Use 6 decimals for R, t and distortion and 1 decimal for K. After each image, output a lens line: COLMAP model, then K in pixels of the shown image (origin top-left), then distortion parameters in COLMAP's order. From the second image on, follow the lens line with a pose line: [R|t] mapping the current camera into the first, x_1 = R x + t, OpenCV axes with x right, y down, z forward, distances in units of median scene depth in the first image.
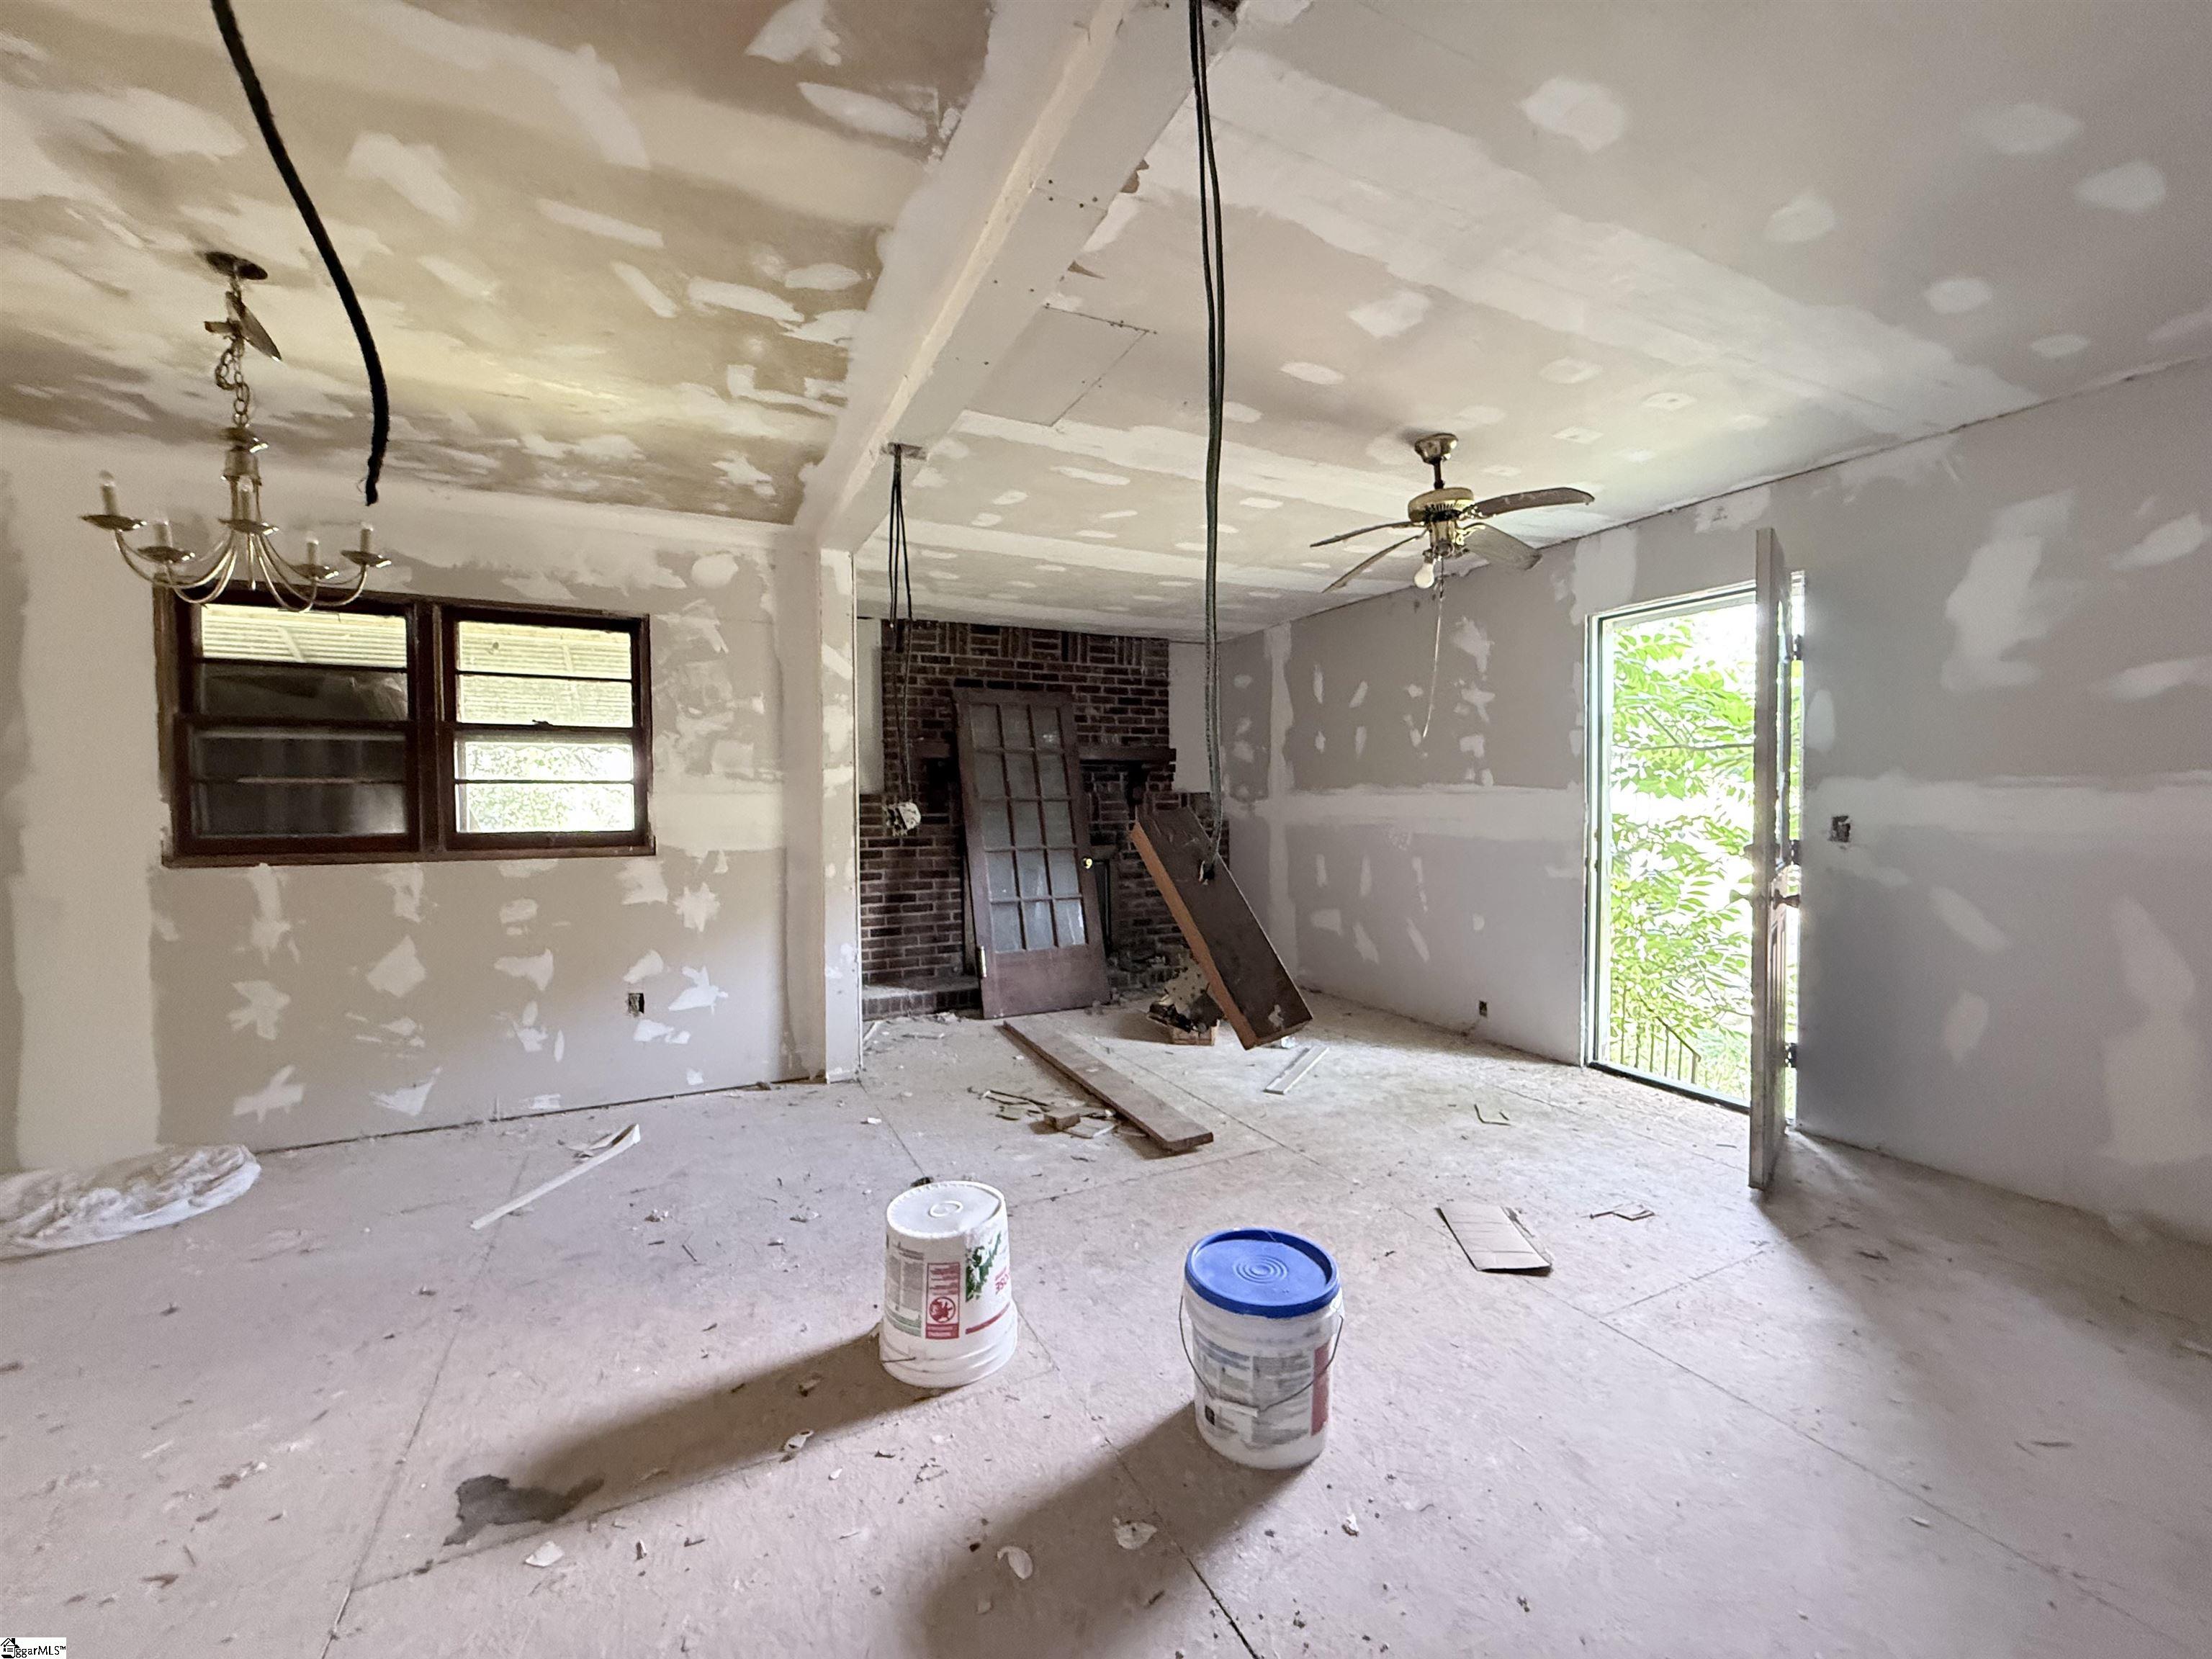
lens RADIAL K [[887.2, 0, 1102.0], [0, 887.2, 831.7], [0, 0, 1]] dist [-0.000207, 0.000124]
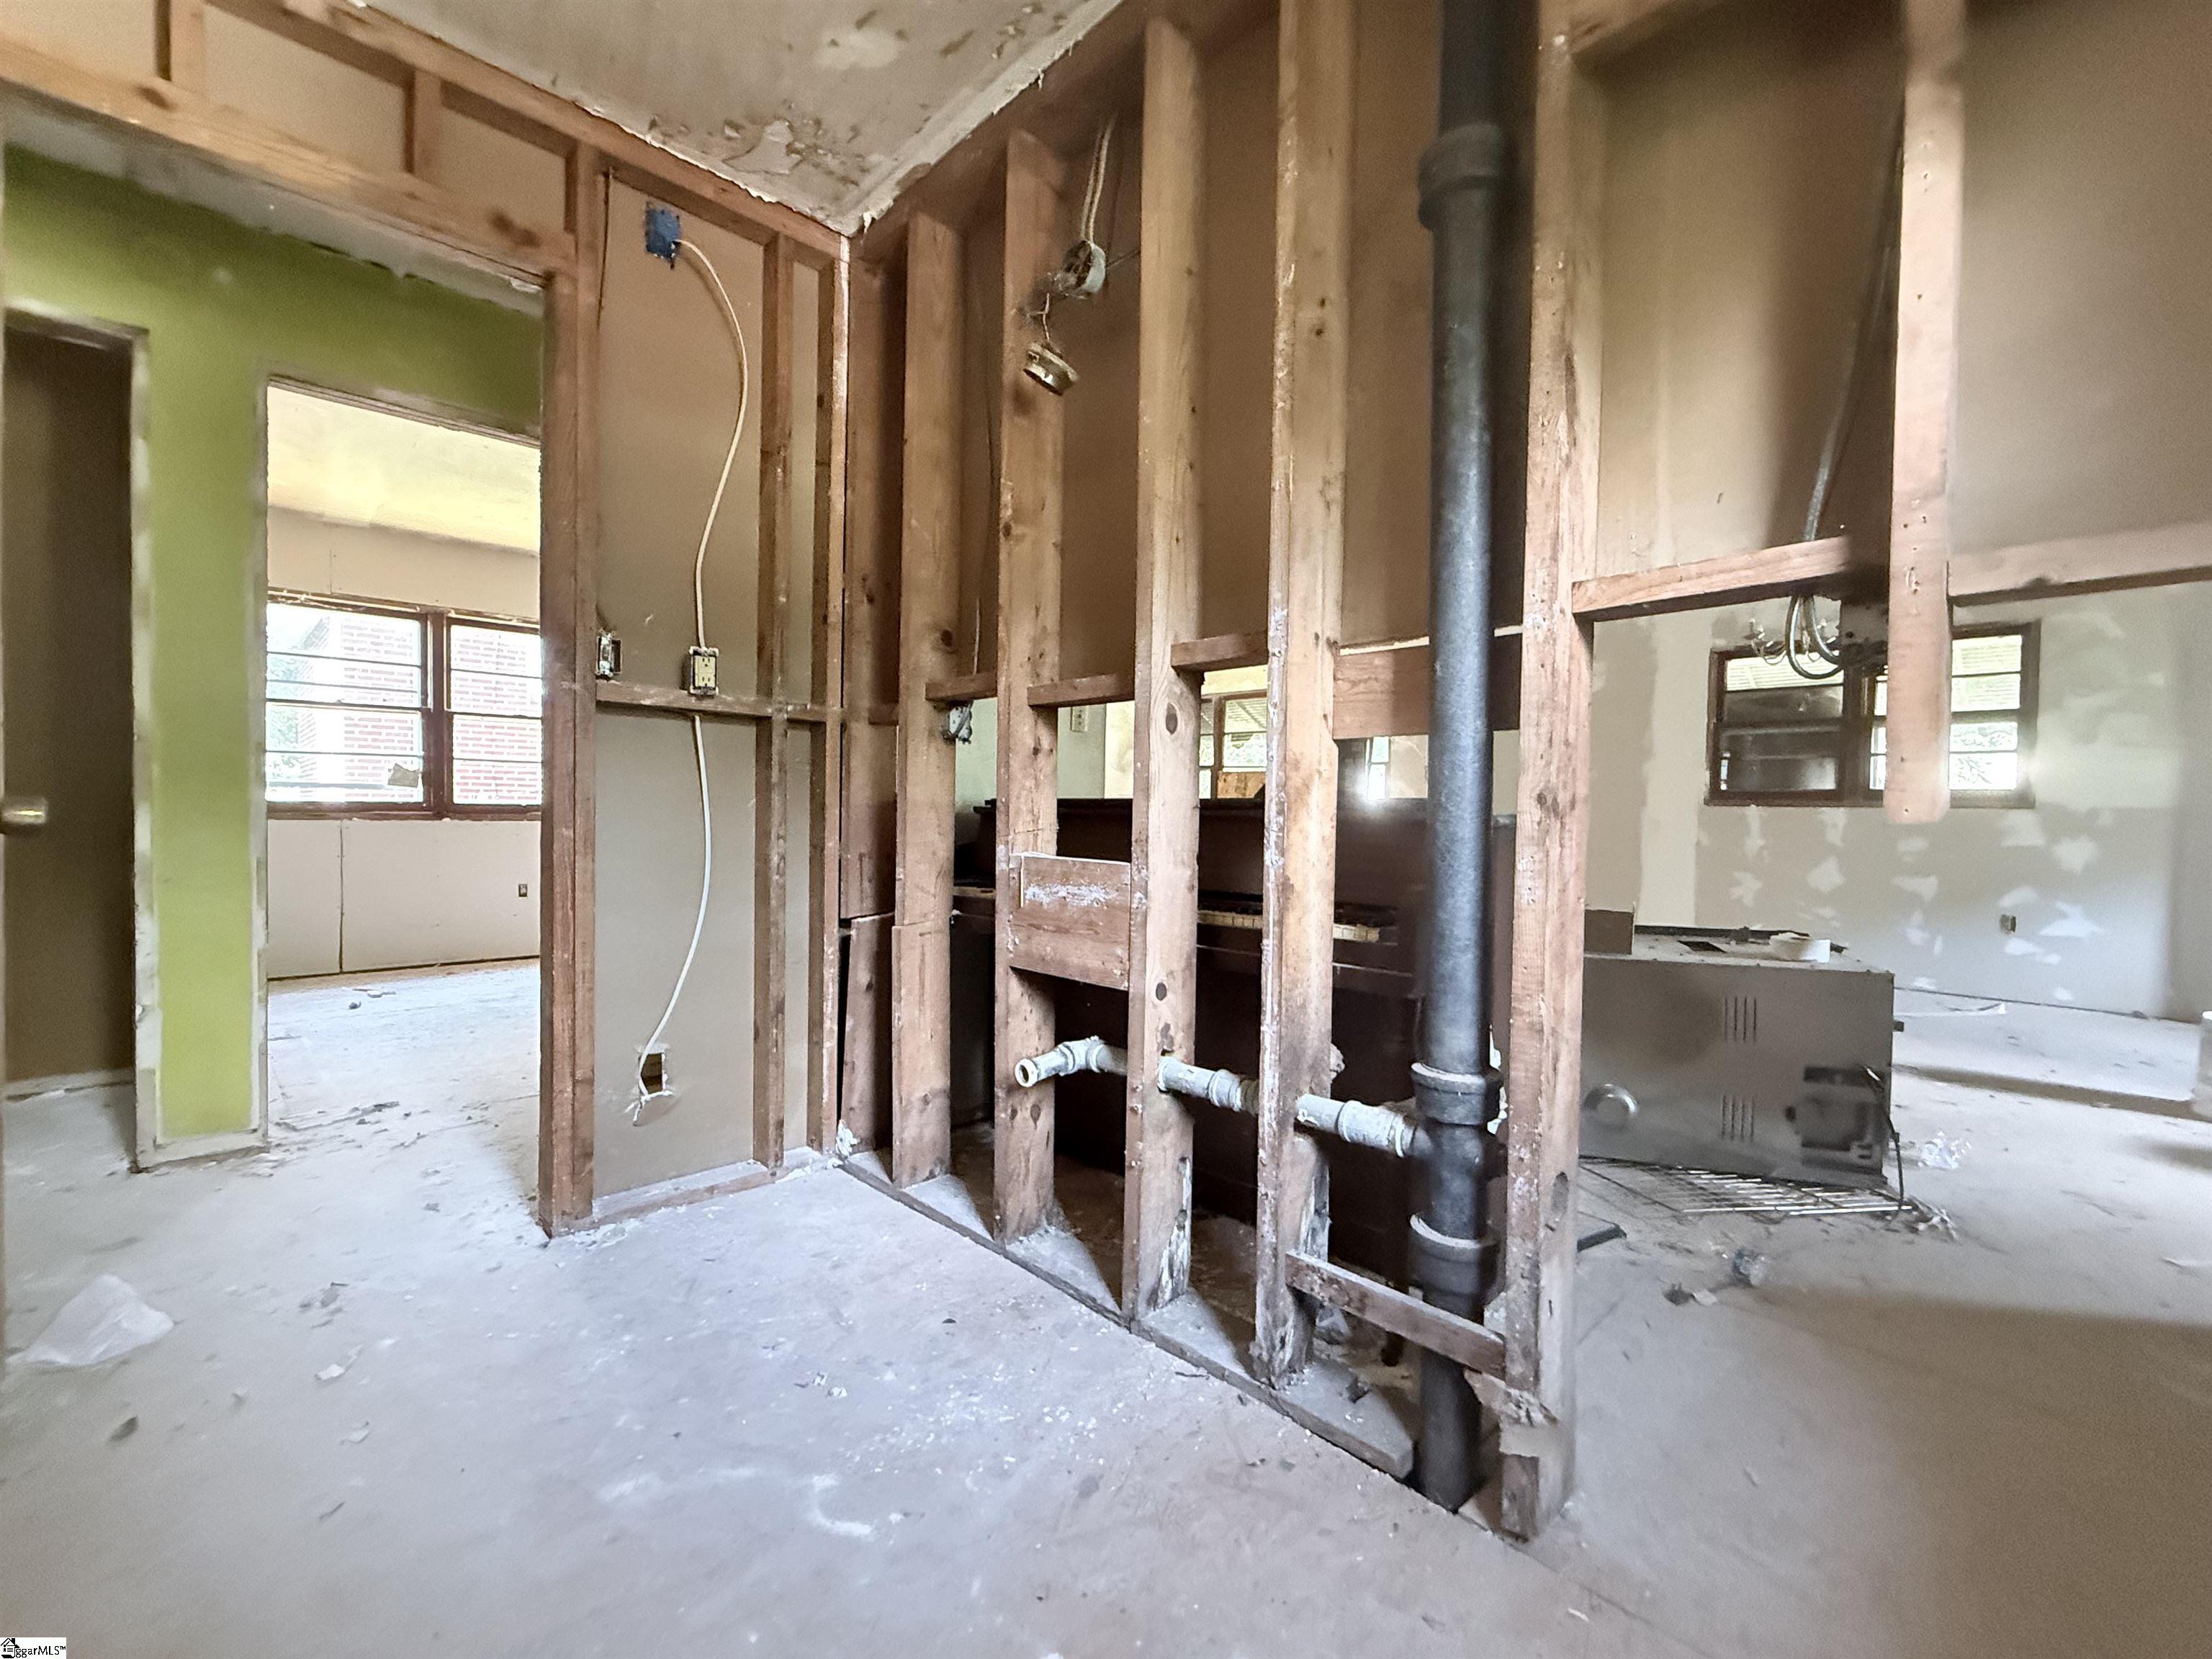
lens RADIAL K [[948.9, 0, 1102.7], [0, 948.9, 832.9], [0, 0, 1]] dist [0.000004, -0.000227]
pose [[0.310682, 0.032499, -0.949958, 0.349136], [-0.049981, 0.998591, 0.017817, 0.098295], [0.949199, 0.041945, 0.311868, -0.642794]]
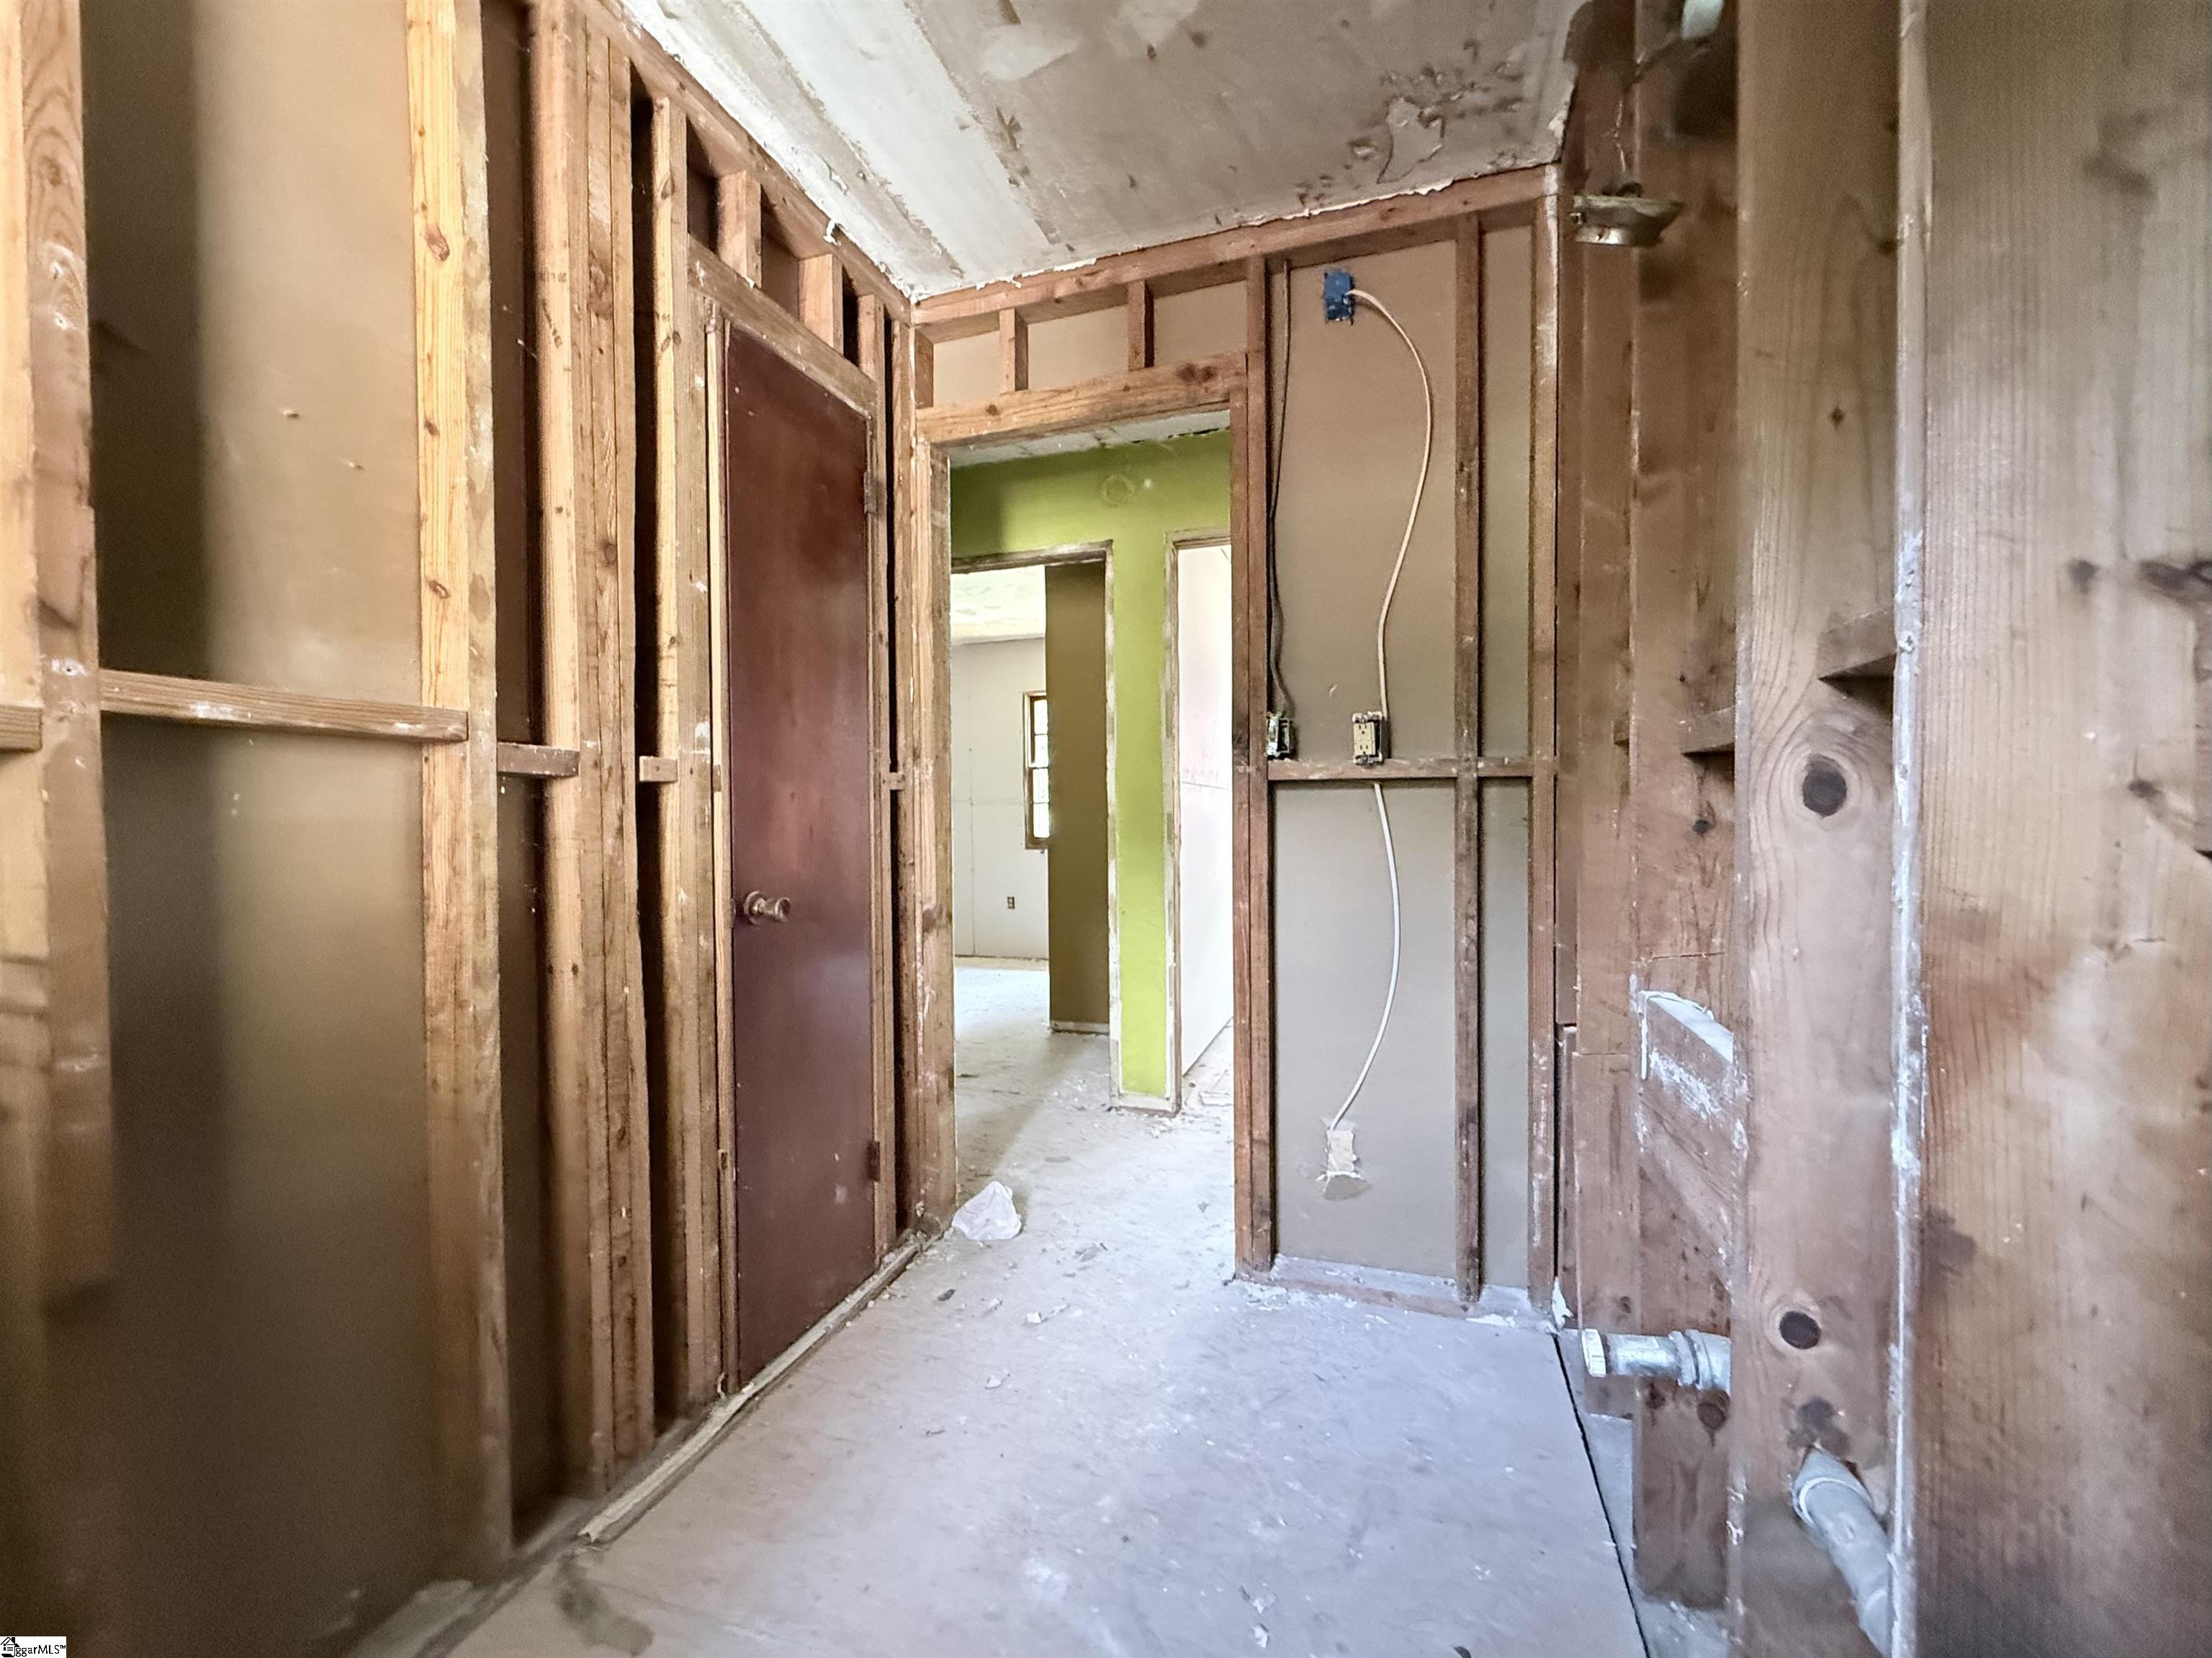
lens RADIAL K [[904.1, 0, 1099.9], [0, 904.1, 832.4], [0, 0, 1]] dist [0.000302, 0.000296]
pose [[-0.698445, 0.028441, -0.715098, 0.203168], [-0.008453, 0.998812, 0.047981, 0.054164], [0.715613, 0.039557, -0.697376, -0.451896]]
